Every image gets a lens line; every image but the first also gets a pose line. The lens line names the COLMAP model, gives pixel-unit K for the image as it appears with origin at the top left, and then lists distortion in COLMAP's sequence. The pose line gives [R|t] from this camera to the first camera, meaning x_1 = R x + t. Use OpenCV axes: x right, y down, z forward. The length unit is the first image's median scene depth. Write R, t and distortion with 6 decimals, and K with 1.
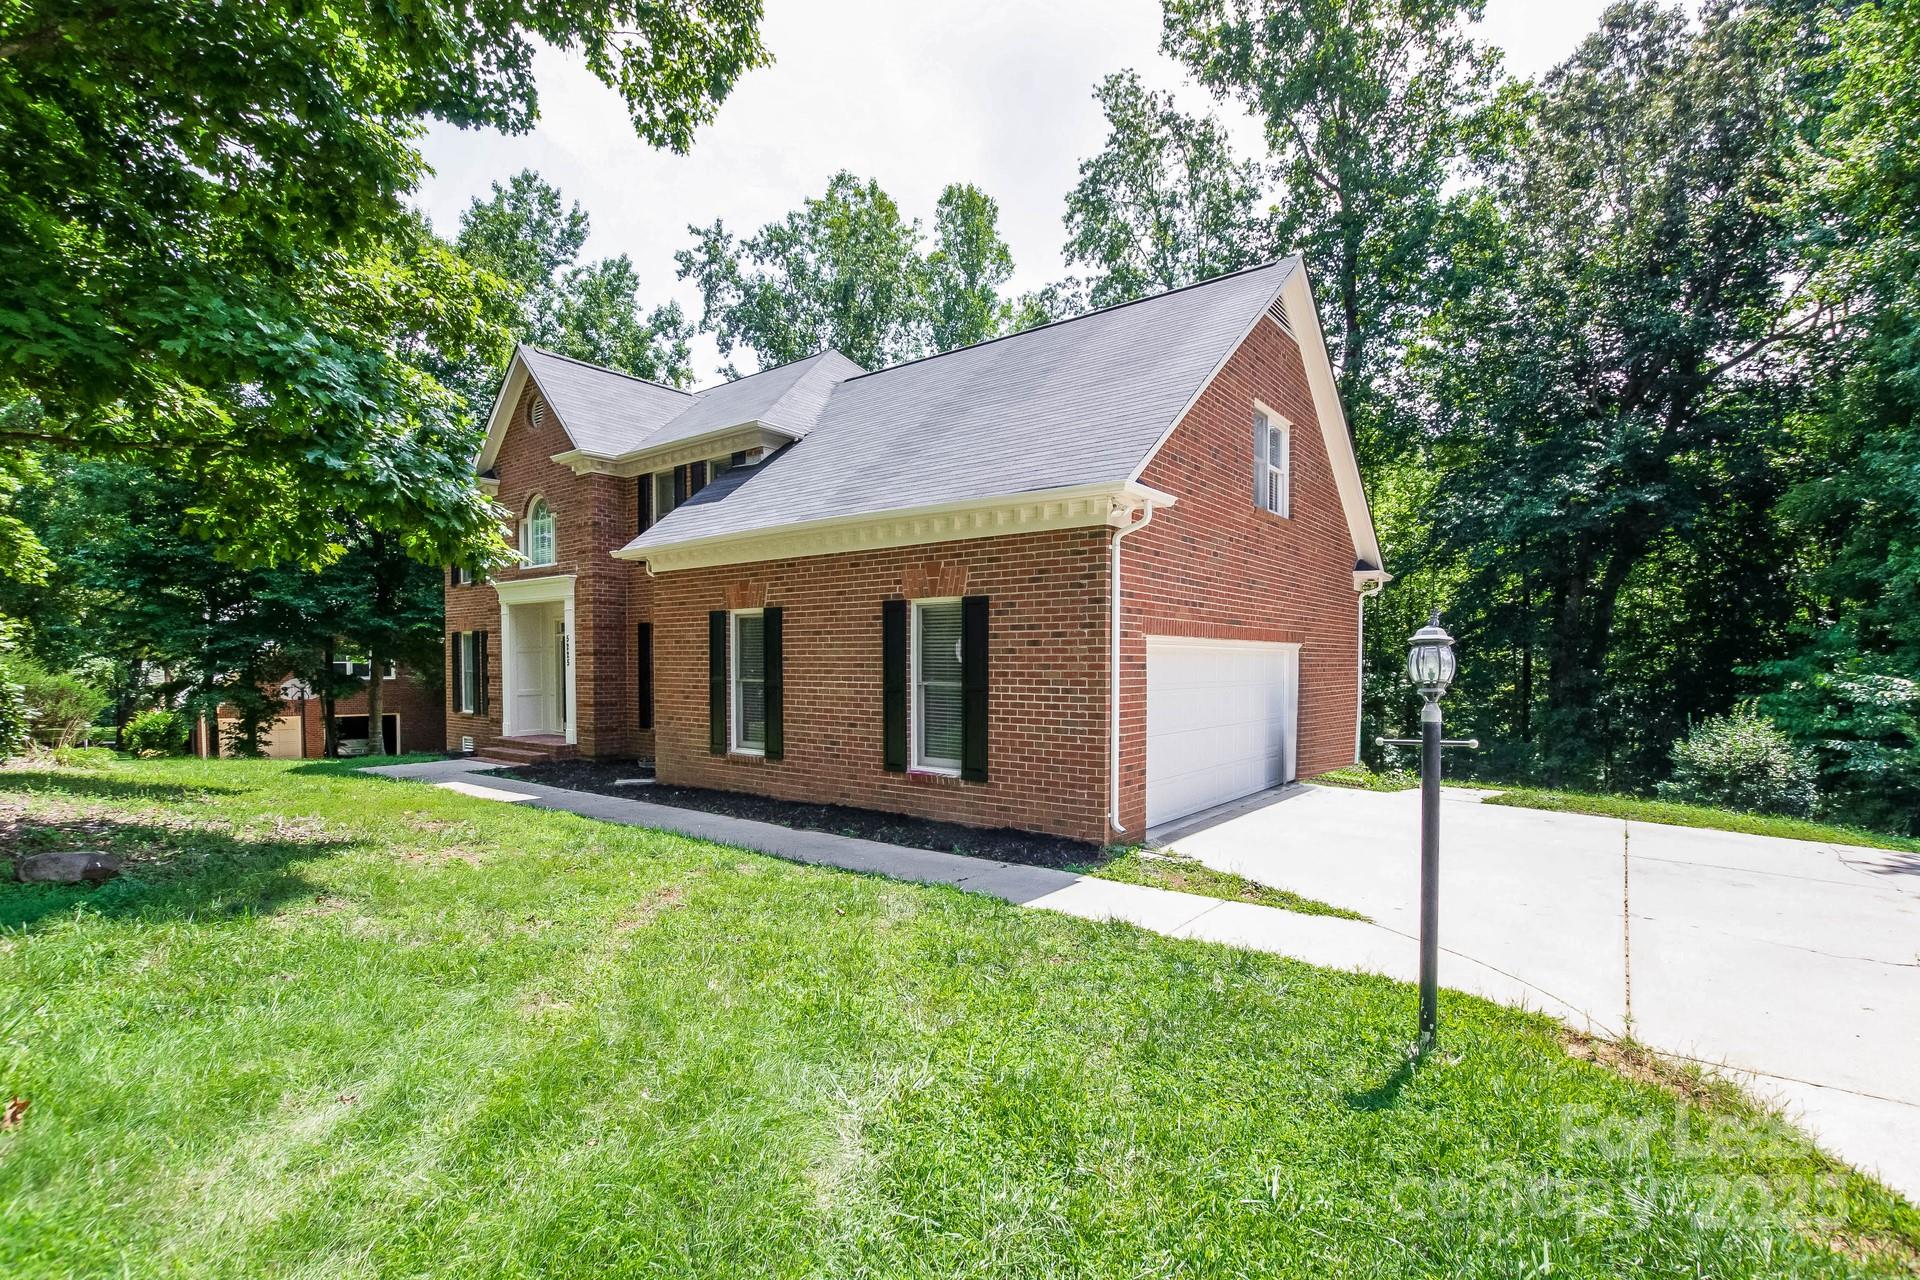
lens RADIAL K [[851.6, 0, 964.1], [0, 851.6, 678.7], [0, 0, 1]] dist [-0.018387, 0.000061]
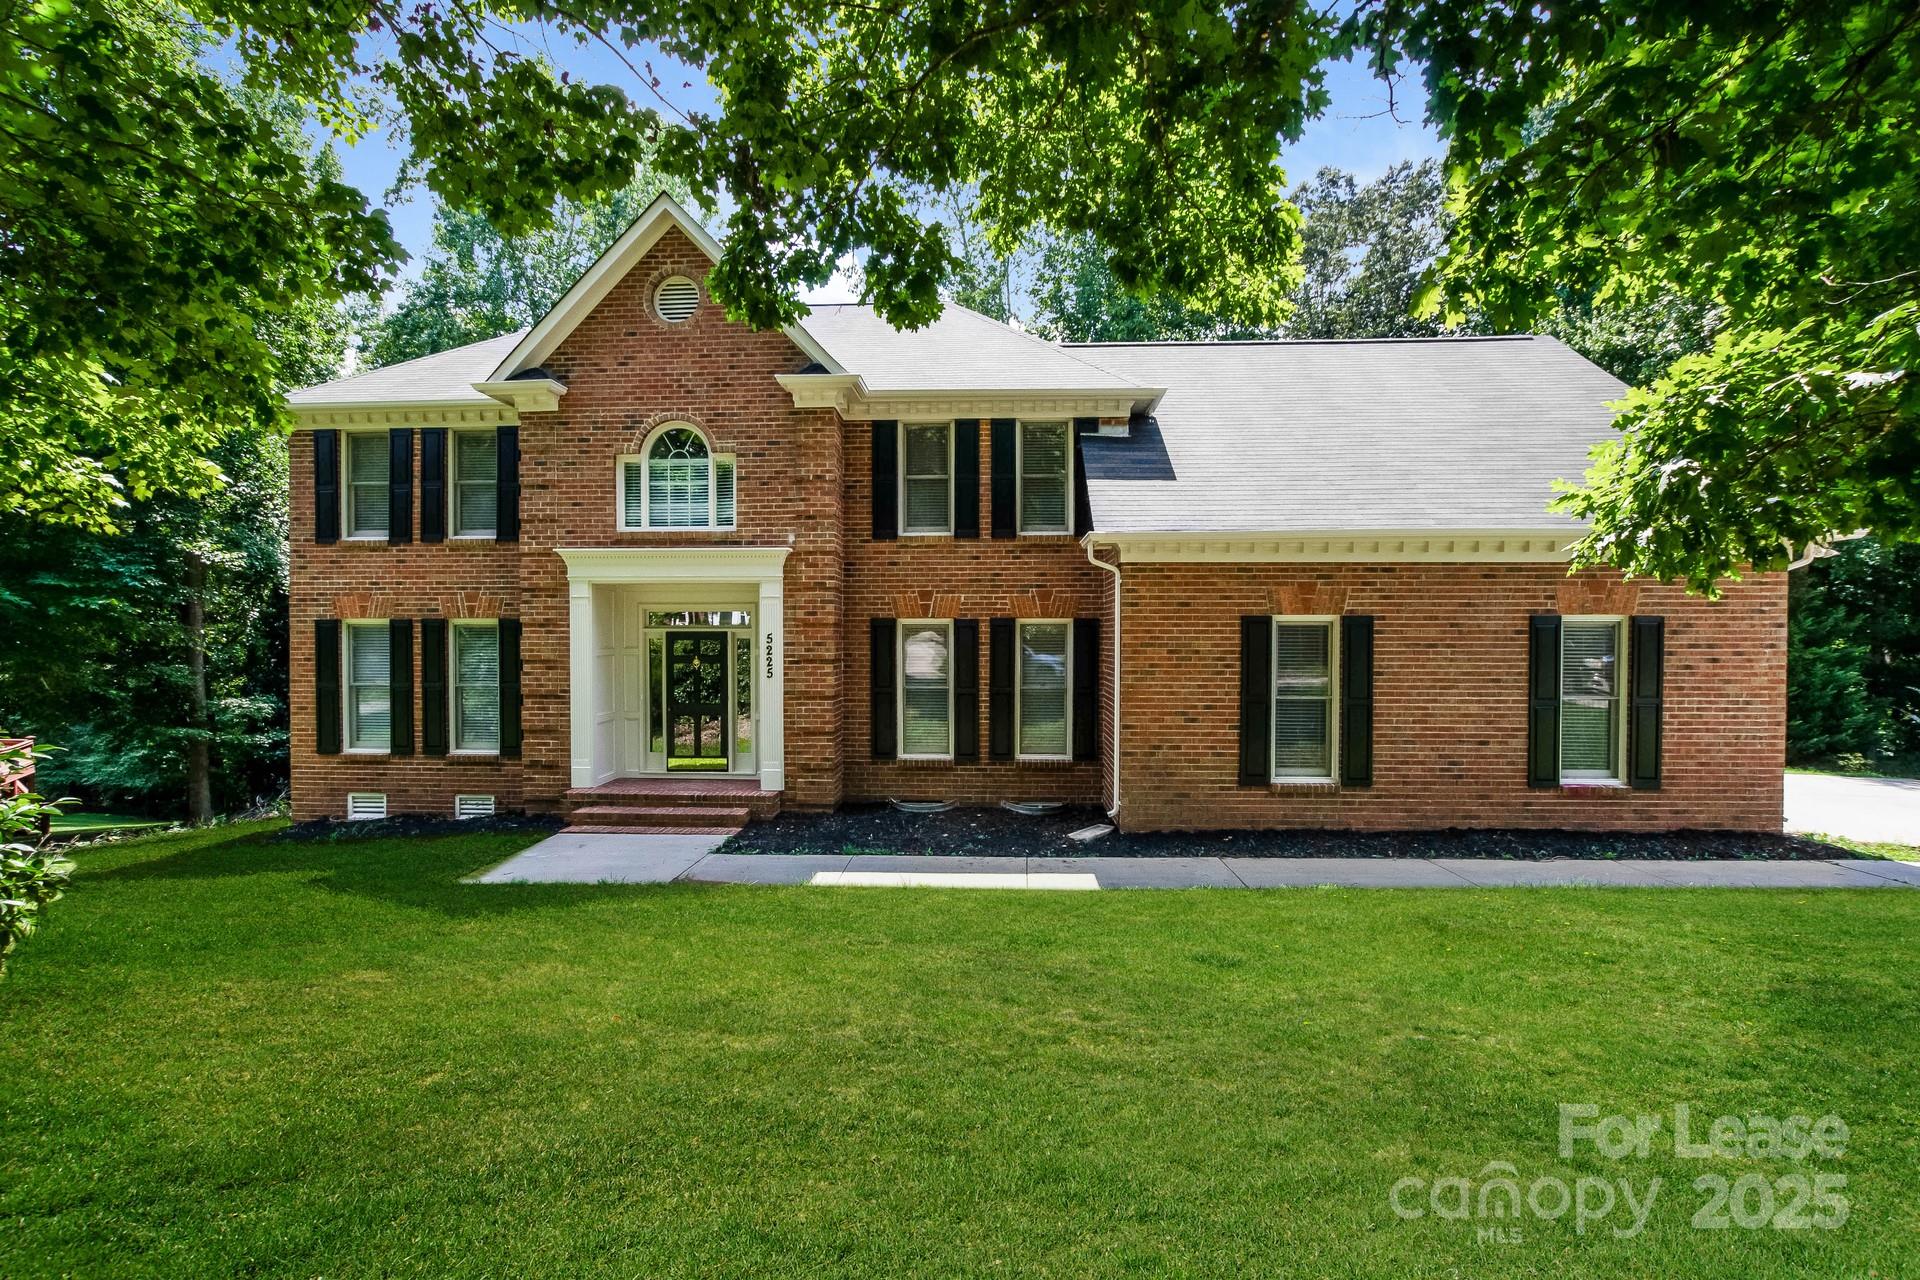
lens RADIAL K [[812.8, 0, 960.0], [0, 812.8, 640.0], [0, 0, 1]] dist [-0.000979, -0.000009]
pose [[0.817885, 0.005145, 0.575358, -1.157528], [0.010869, 0.999643, -0.024388, -0.046011], [-0.575279, 0.026200, 0.817538, 0.597709]]
